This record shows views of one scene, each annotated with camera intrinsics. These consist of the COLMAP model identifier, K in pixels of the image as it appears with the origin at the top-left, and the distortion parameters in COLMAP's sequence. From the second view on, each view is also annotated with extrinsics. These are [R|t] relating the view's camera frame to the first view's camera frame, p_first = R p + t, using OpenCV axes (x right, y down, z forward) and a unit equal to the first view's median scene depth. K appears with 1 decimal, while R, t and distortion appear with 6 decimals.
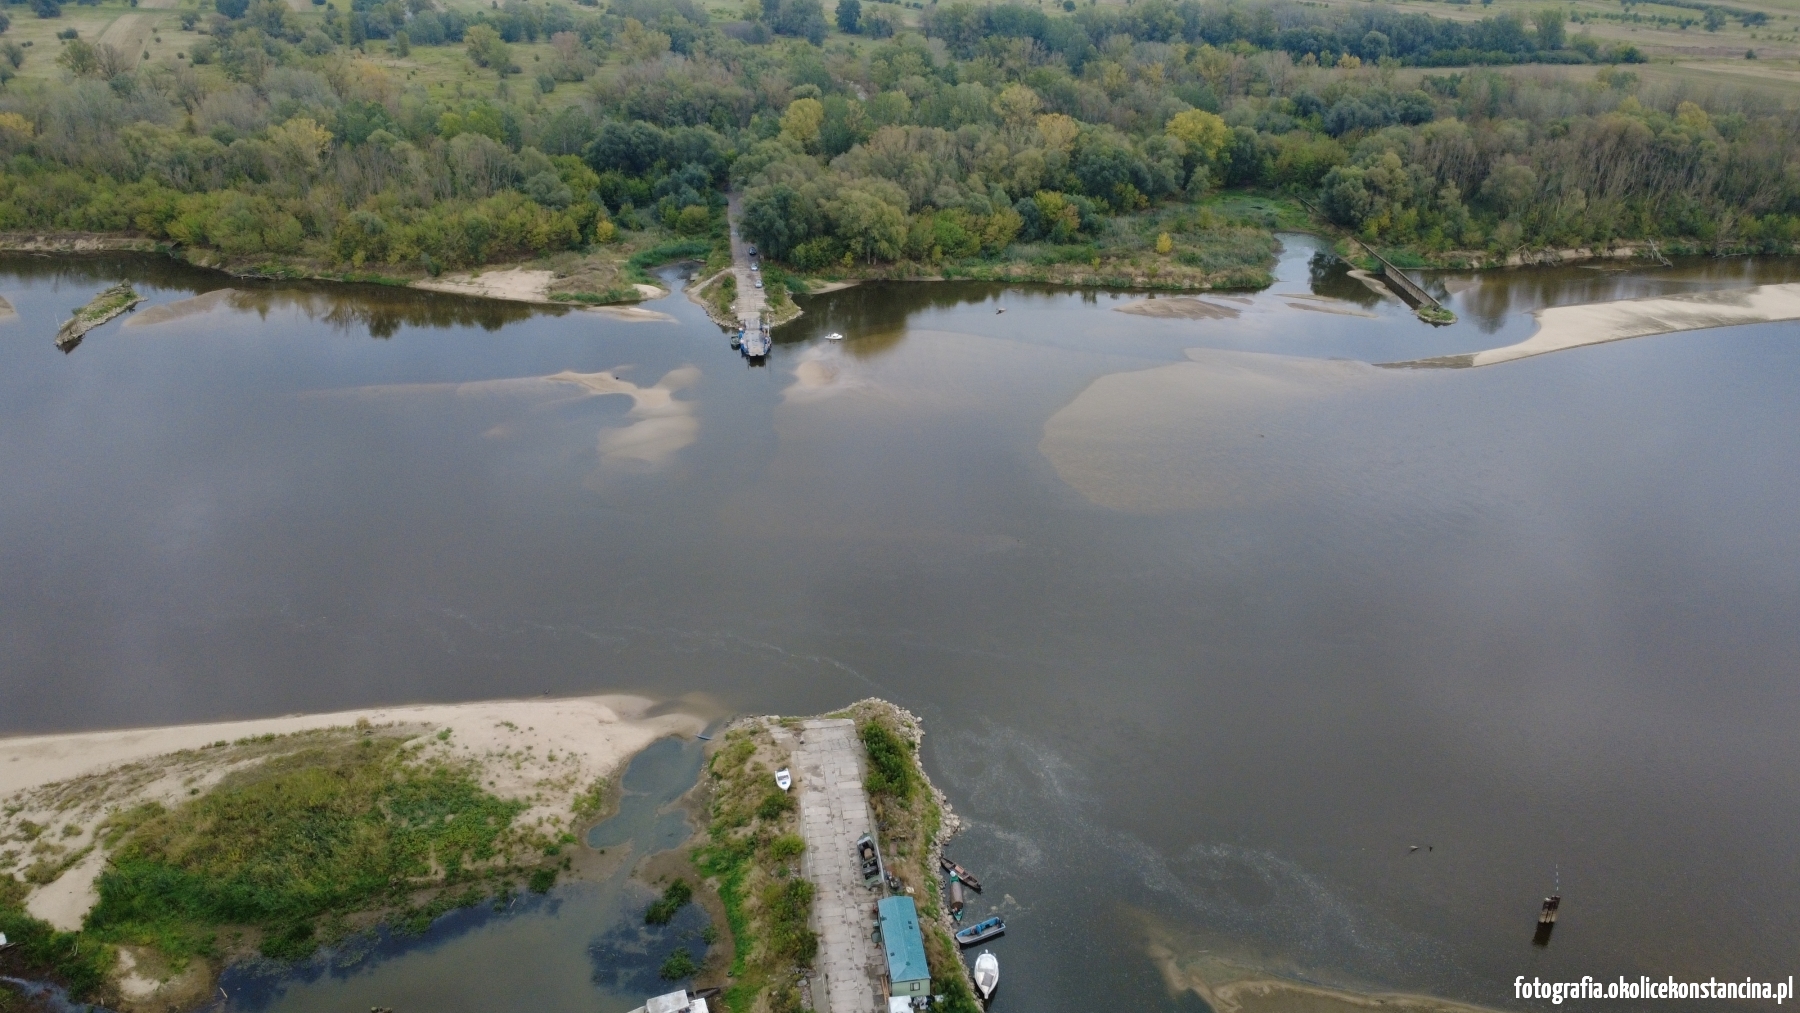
lens RADIAL K [[1314.3, 0, 900.0], [0, 1314.3, 506.5], [0, 0, 1]] dist [-0.008885, 0.001460]
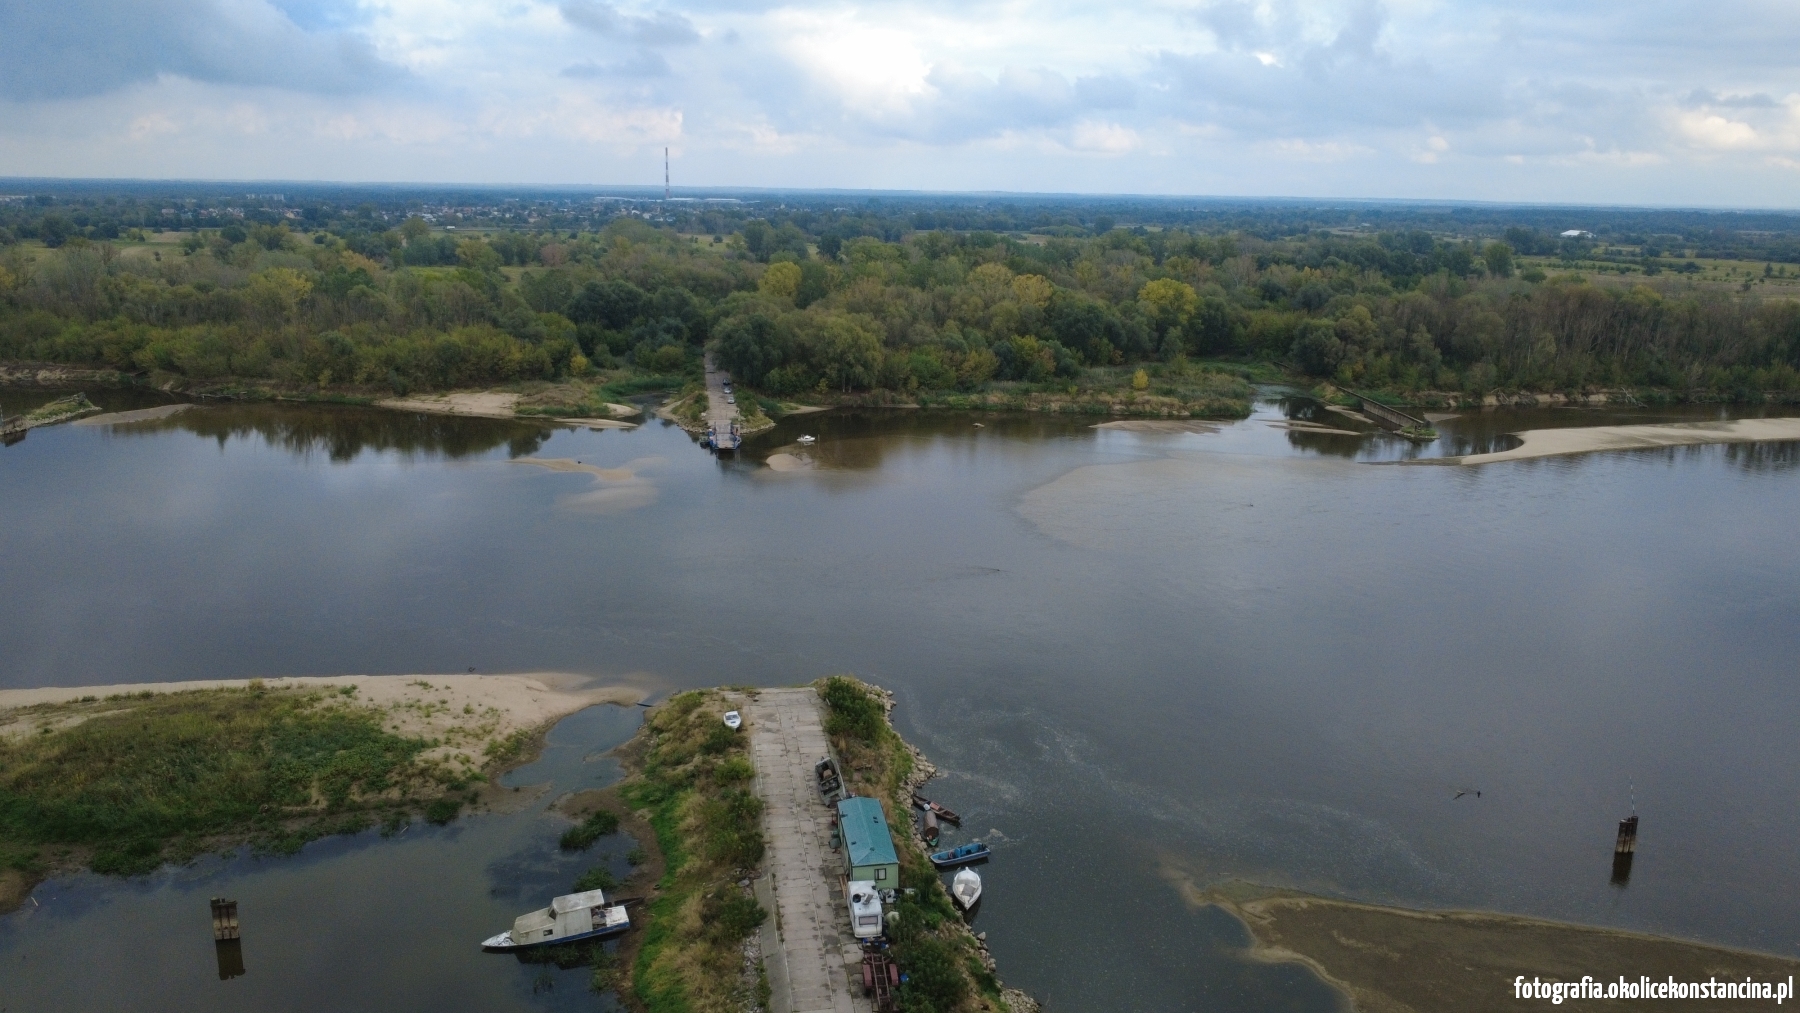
lens RADIAL K [[1314.3, 0, 900.0], [0, 1314.3, 506.5], [0, 0, 1]] dist [-0.008885, 0.001460]
pose [[0.999822, 0.008565, 0.016796, 0.002976], [-0.004902, 0.978318, -0.207052, 0.116271], [-0.018205, 0.206932, 0.978186, 0.054992]]
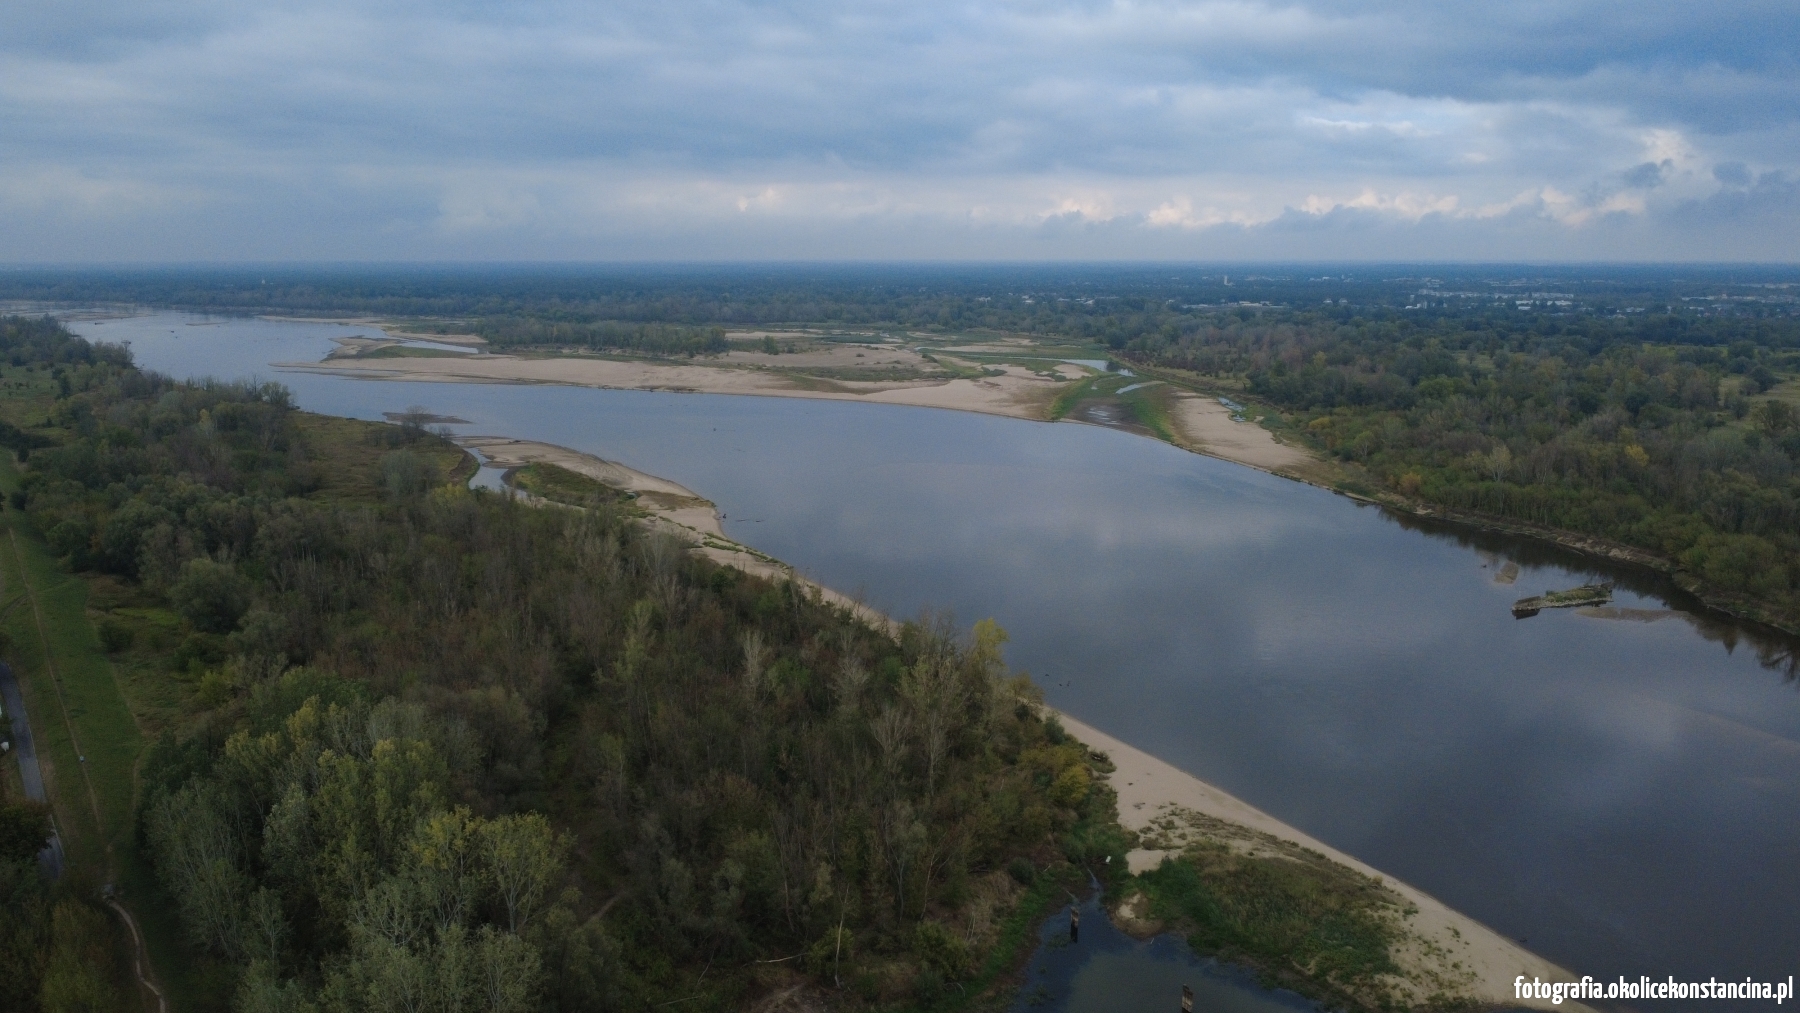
lens RADIAL K [[1314.3, 0, 900.0], [0, 1314.3, 506.5], [0, 0, 1]] dist [-0.008885, 0.001460]
pose [[0.340058, 0.174151, -0.924138, 0.284674], [-0.405625, 0.913752, 0.022934, -0.004880], [0.848427, 0.367055, 0.381369, -0.012879]]
